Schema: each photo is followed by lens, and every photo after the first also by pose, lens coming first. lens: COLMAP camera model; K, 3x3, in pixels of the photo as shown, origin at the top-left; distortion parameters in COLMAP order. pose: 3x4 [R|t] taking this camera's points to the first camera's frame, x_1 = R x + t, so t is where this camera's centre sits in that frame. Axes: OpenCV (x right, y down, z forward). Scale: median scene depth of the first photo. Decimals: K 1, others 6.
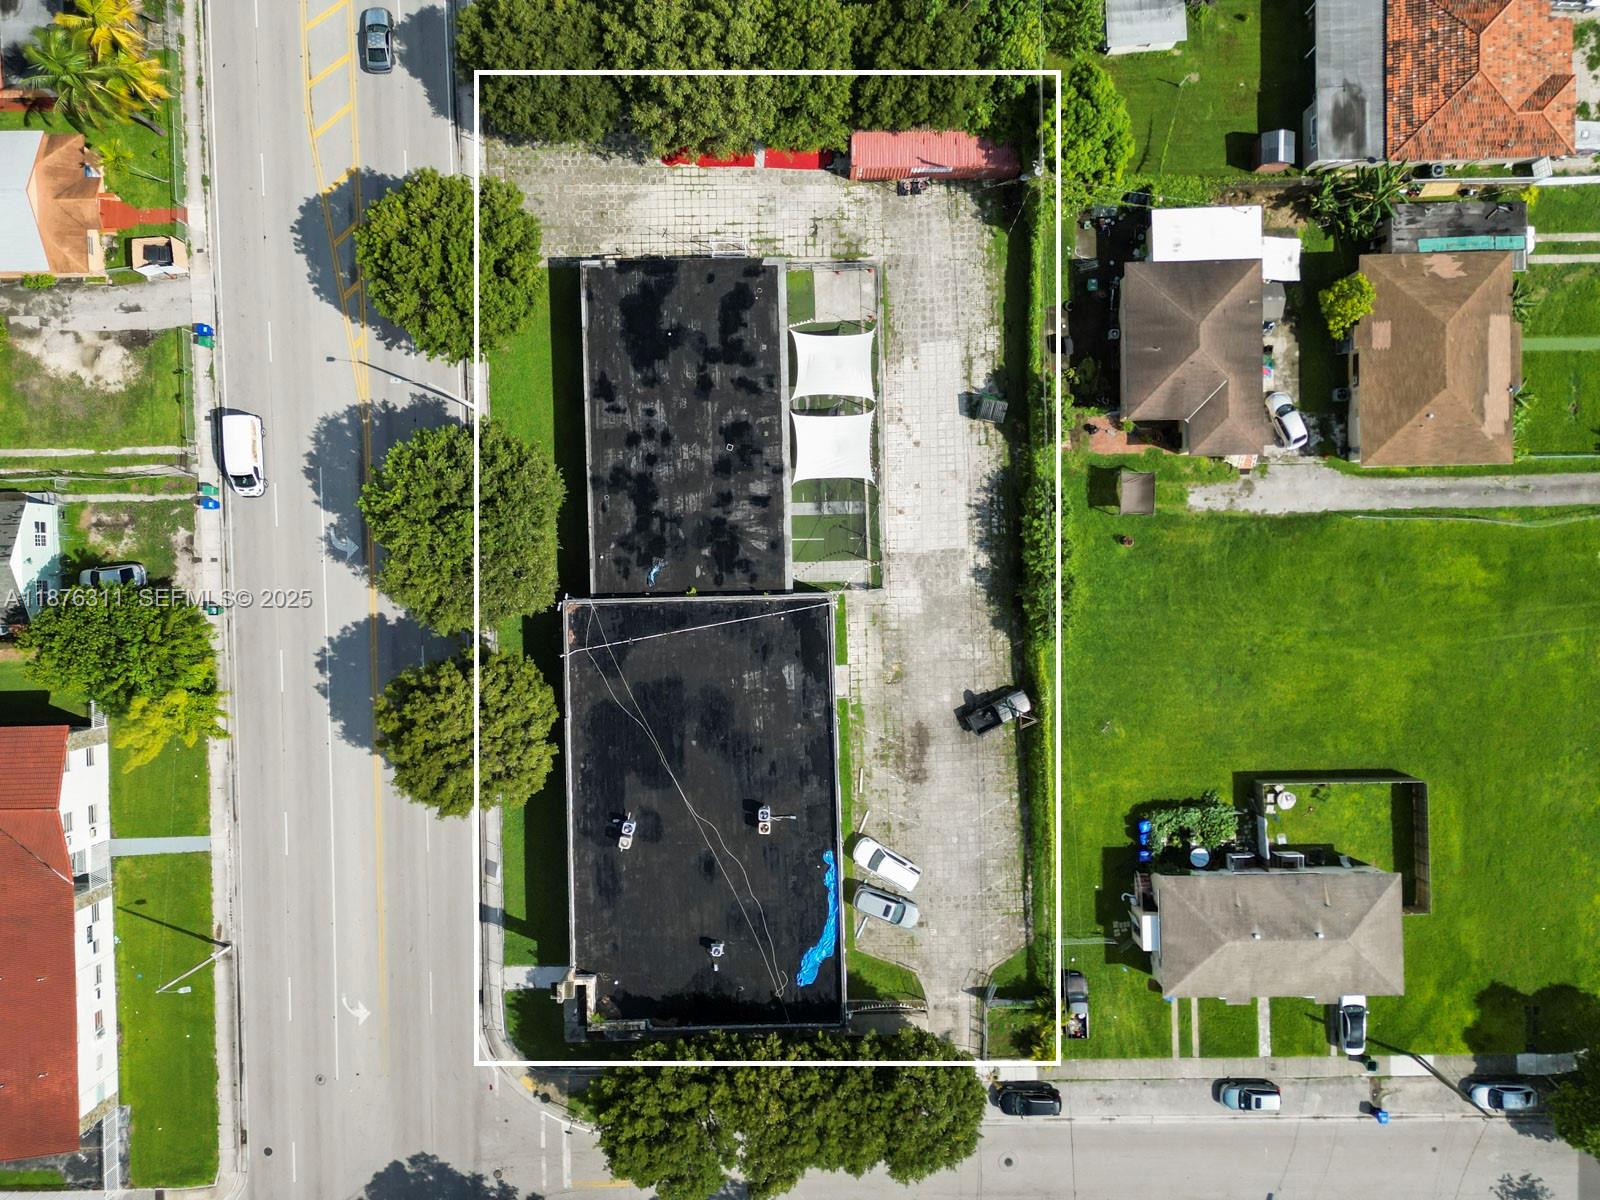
lens RADIAL K [[1130.5, 0, 800.0], [0, 1130.5, 600.0], [0, 0, 1]] dist [0.000142, -0.000136]
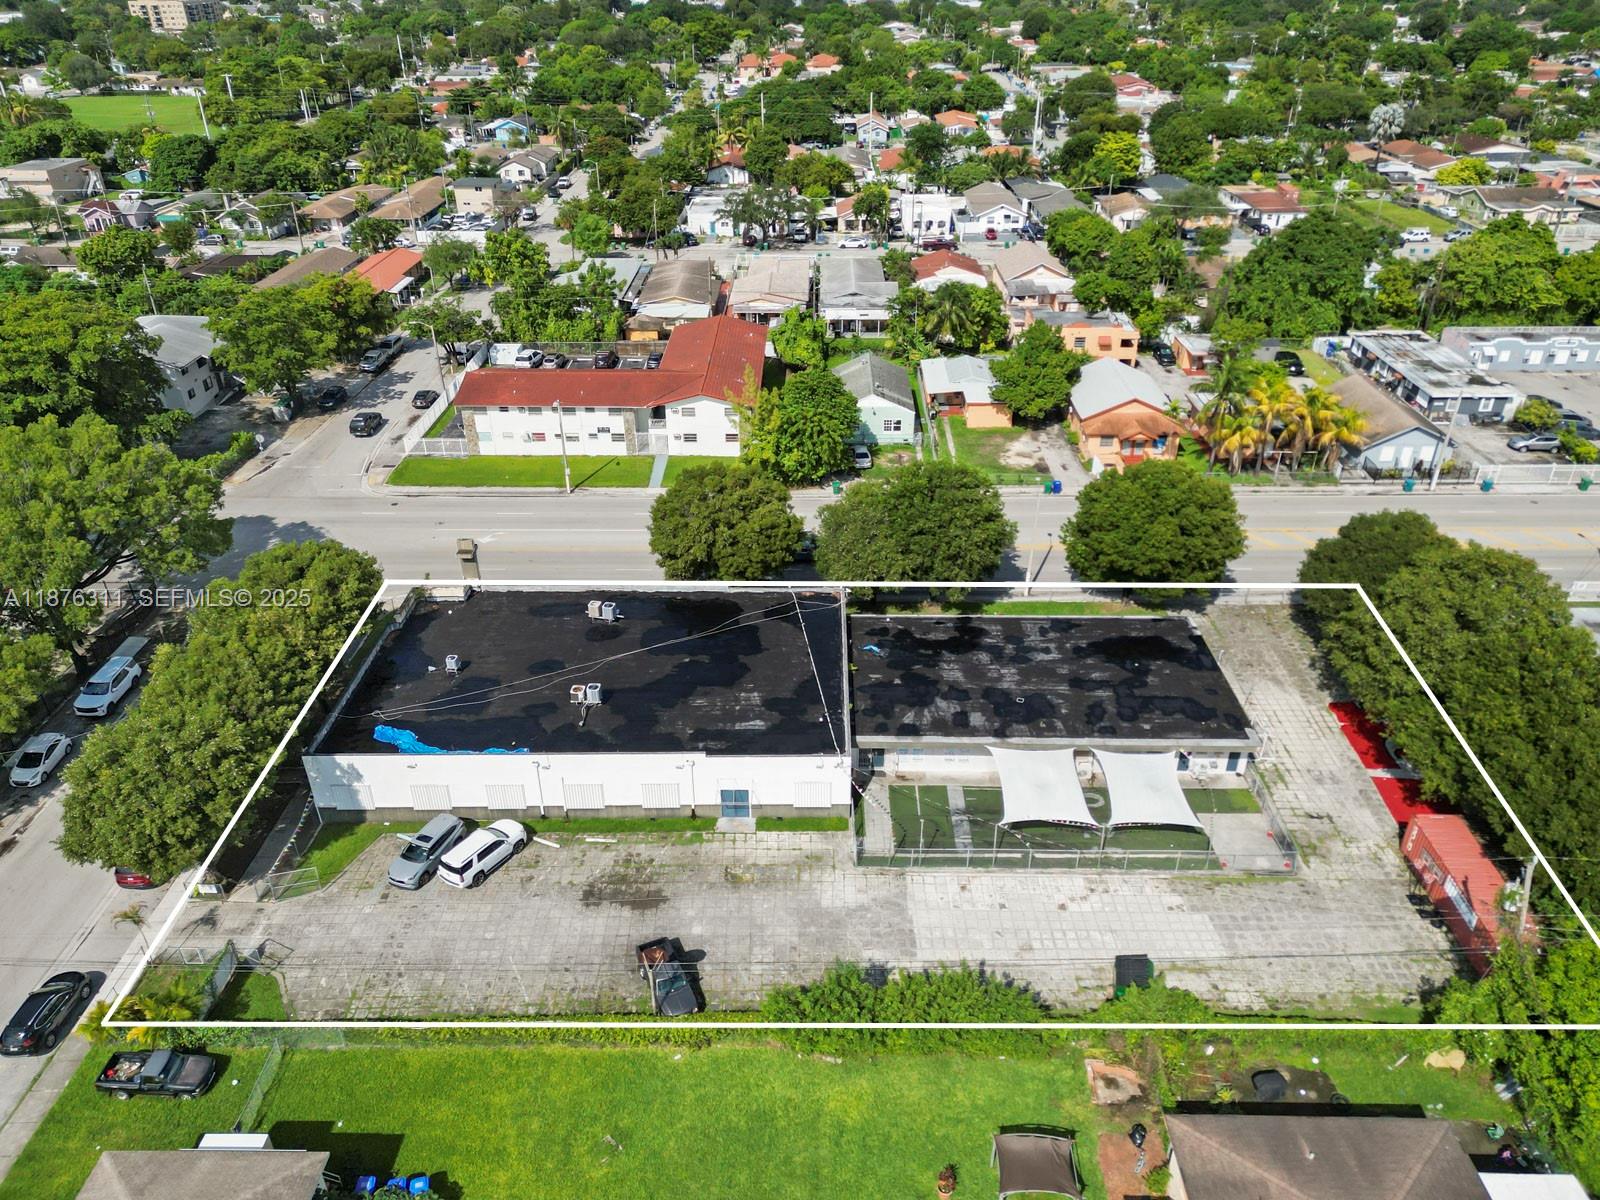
lens RADIAL K [[1130.5, 0, 800.0], [0, 1130.5, 600.0], [0, 0, 1]] dist [0.000142, -0.000136]
pose [[-0.037979, 0.466204, -0.883862, 0.646019], [-0.999249, -0.024491, 0.030019, 0.008770], [-0.007652, 0.884338, 0.466784, 0.505691]]
